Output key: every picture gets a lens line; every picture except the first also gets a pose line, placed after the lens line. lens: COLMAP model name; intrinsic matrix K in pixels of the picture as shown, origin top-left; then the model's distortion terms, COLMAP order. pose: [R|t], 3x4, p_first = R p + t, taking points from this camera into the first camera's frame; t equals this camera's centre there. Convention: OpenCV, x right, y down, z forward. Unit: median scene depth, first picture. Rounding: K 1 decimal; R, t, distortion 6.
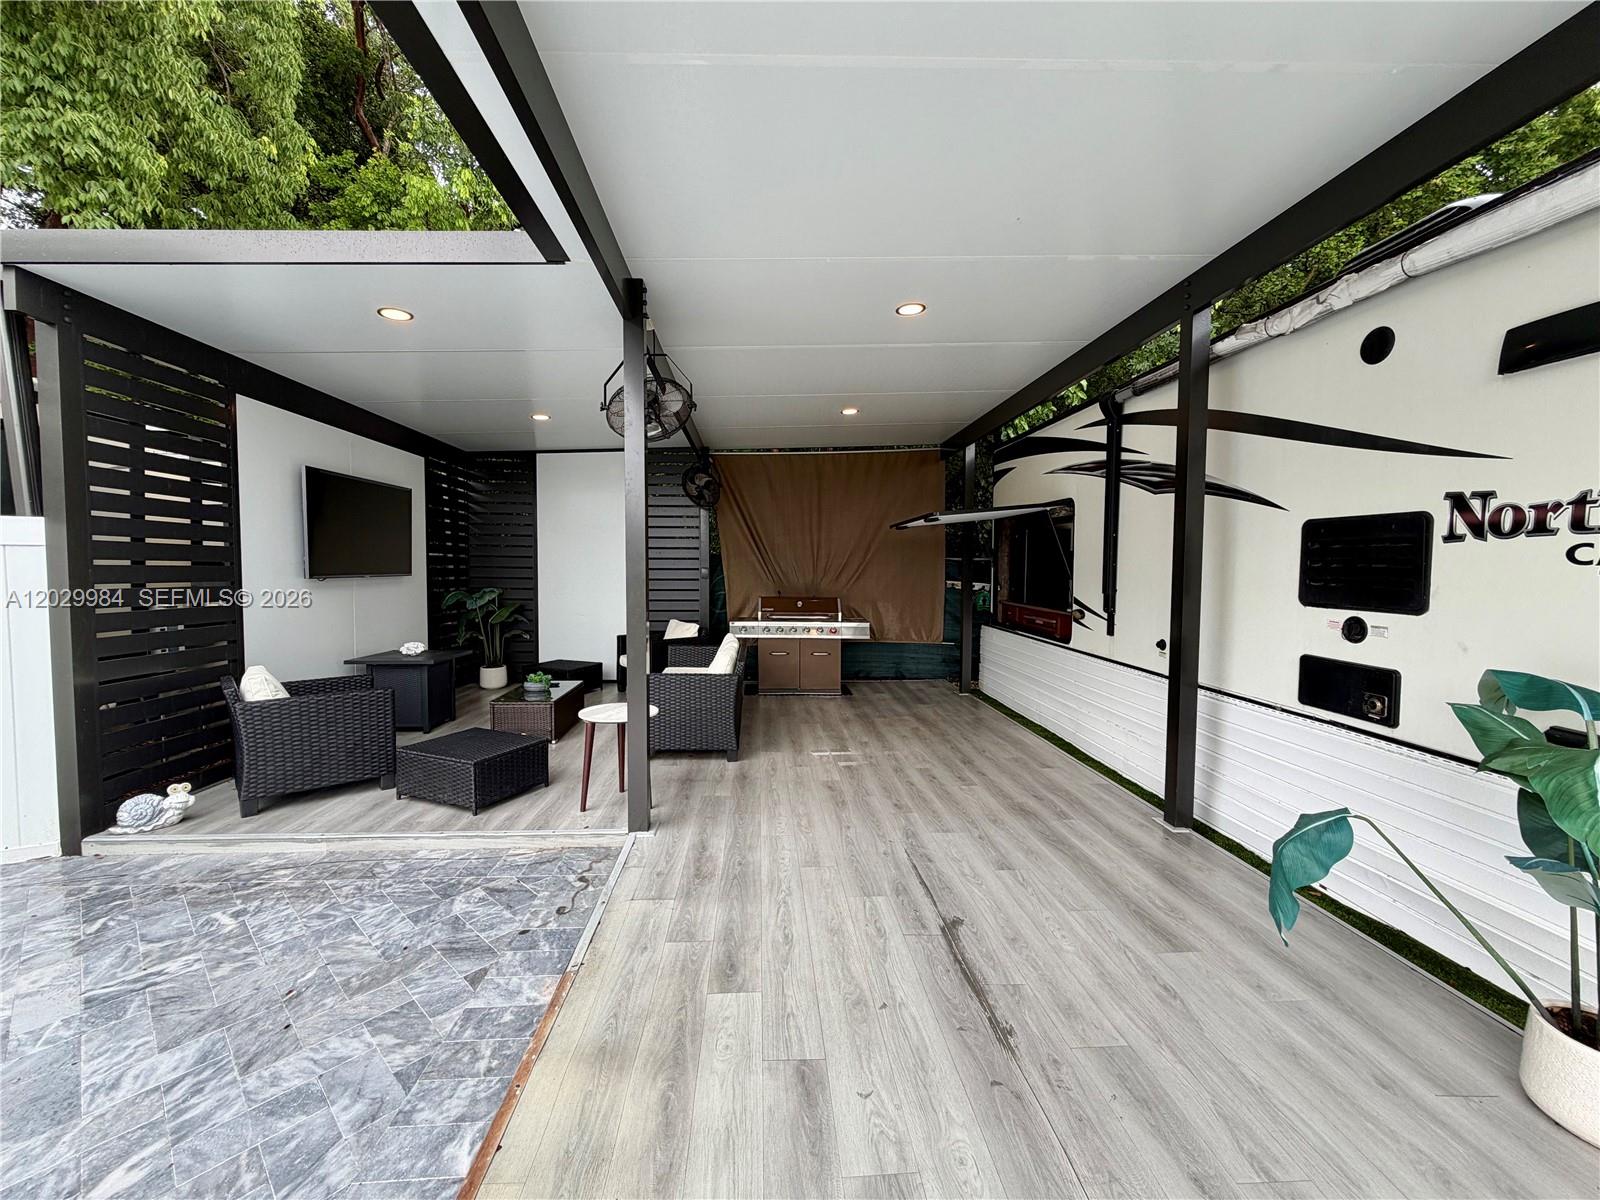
lens RADIAL K [[640.9, 0, 798.9], [0, 640.9, 599.7], [0, 0, 1]] dist [0.006794, -0.000290]
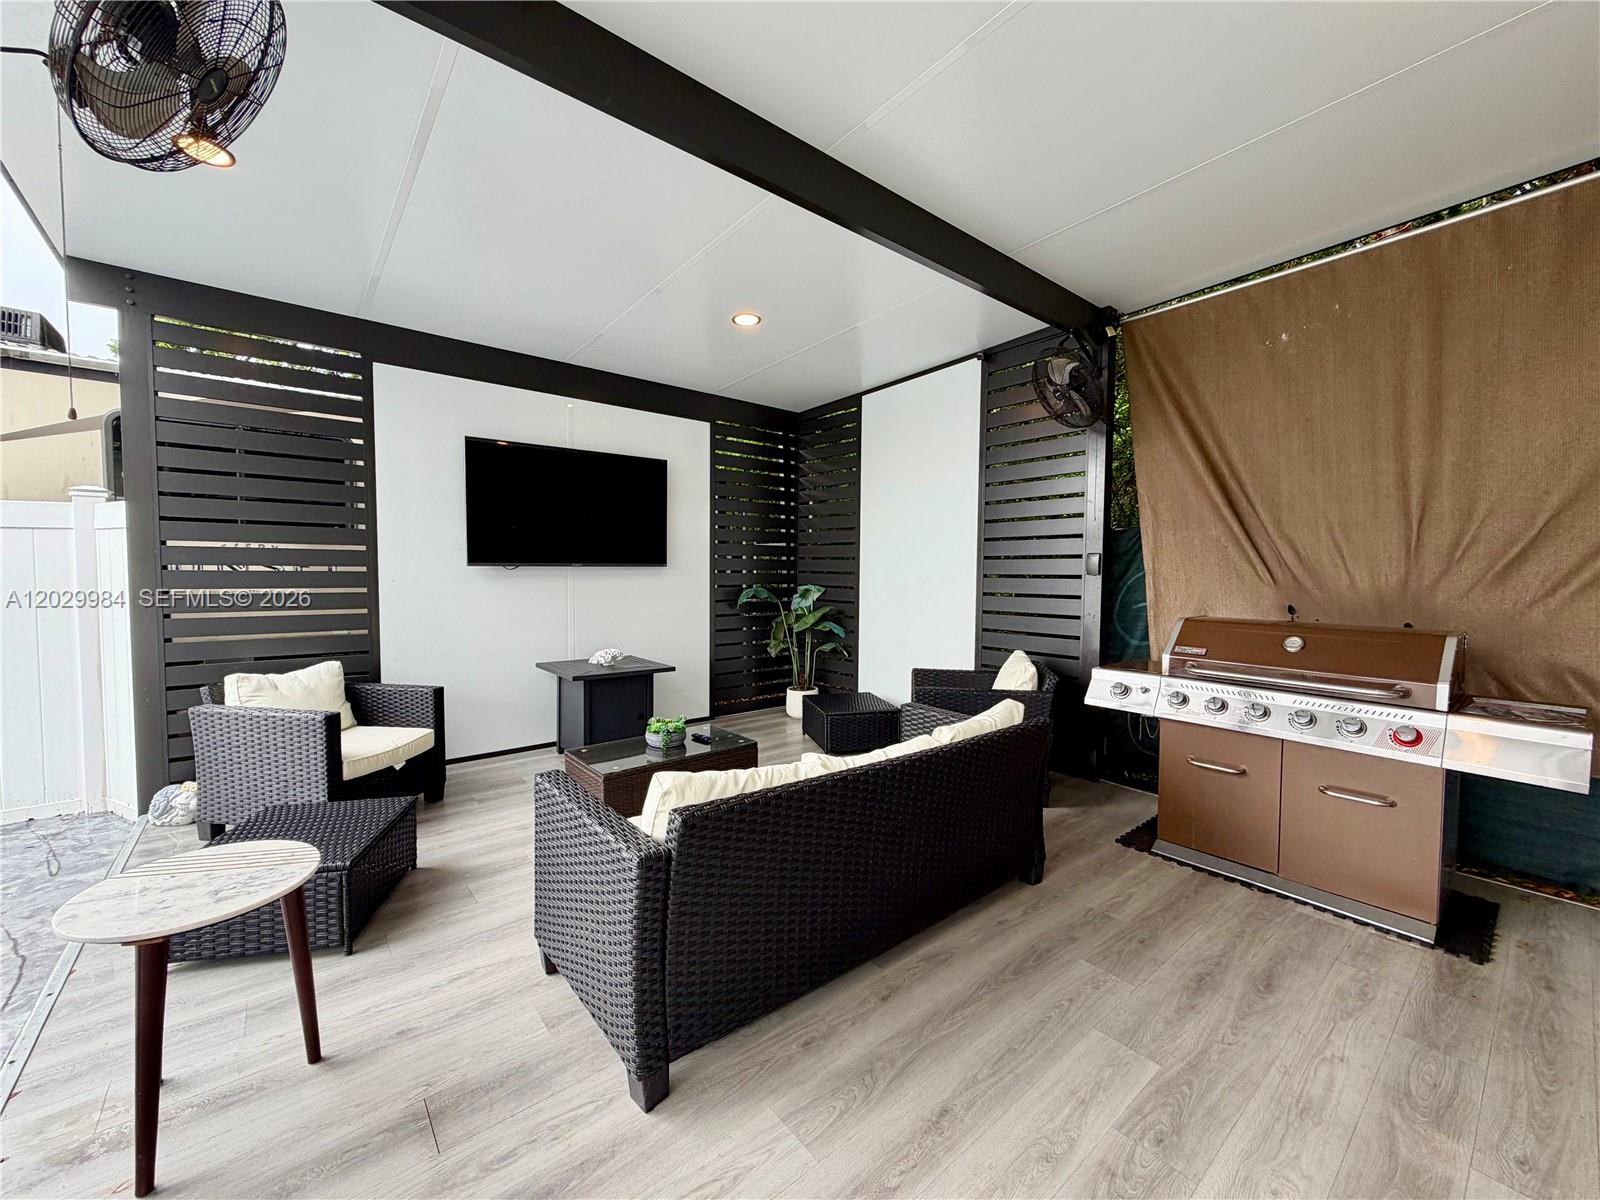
lens RADIAL K [[640.9, 0, 791.7], [0, 640.9, 600.6], [0, 0, 1]] dist [0.006794, -0.000290]
pose [[0.580708, 0.036318, -0.813301, 0.133066], [-0.042070, 0.999008, 0.014571, -0.011188], [0.813024, 0.025754, 0.581660, 0.552856]]
